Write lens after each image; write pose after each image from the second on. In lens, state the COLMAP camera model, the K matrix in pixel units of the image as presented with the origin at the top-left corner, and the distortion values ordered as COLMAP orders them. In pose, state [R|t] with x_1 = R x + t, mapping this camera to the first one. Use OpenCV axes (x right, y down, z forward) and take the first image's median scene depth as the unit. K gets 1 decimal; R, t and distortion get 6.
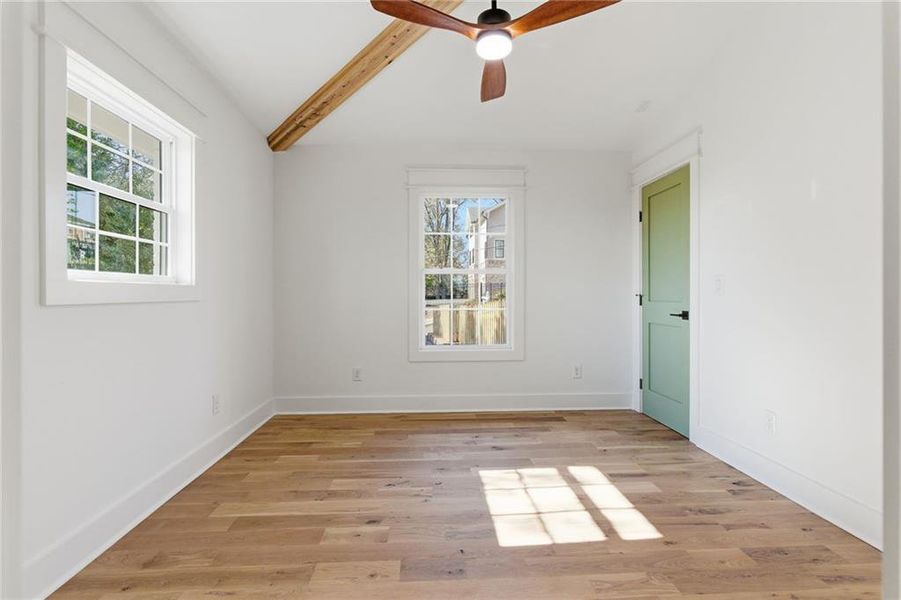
lens RADIAL K [[404.2, 0, 452.2], [0, 404.2, 296.2], [0, 0, 1]] dist [0.000091, 0.000477]
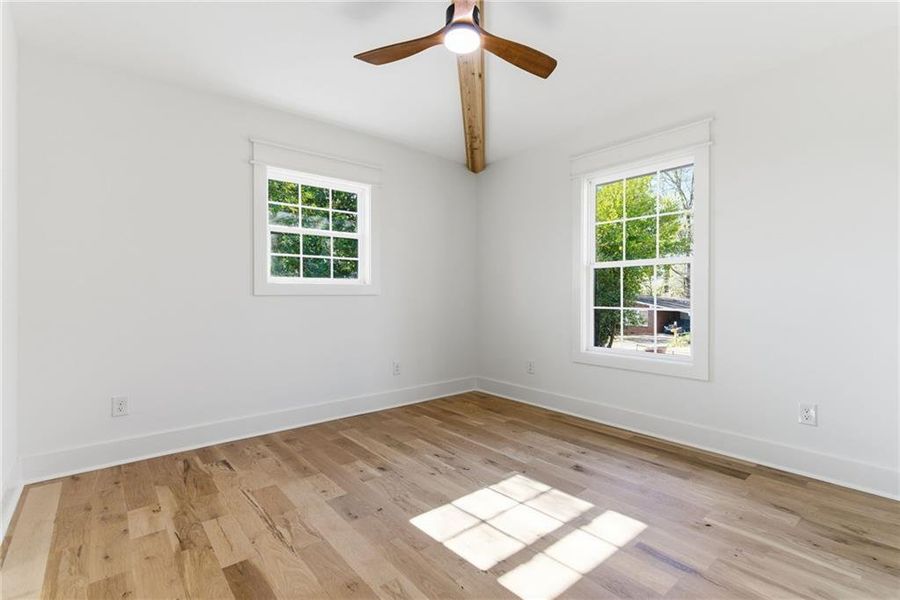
lens RADIAL K [[403.8, 0, 451.7], [0, 403.8, 296.2], [0, 0, 1]] dist [0.000091, 0.000477]
pose [[0.620566, 0.006501, -0.784127, 0.693742], [-0.003497, 0.999979, 0.005524, 0.006994], [0.784146, -0.000686, 0.620575, 0.289538]]
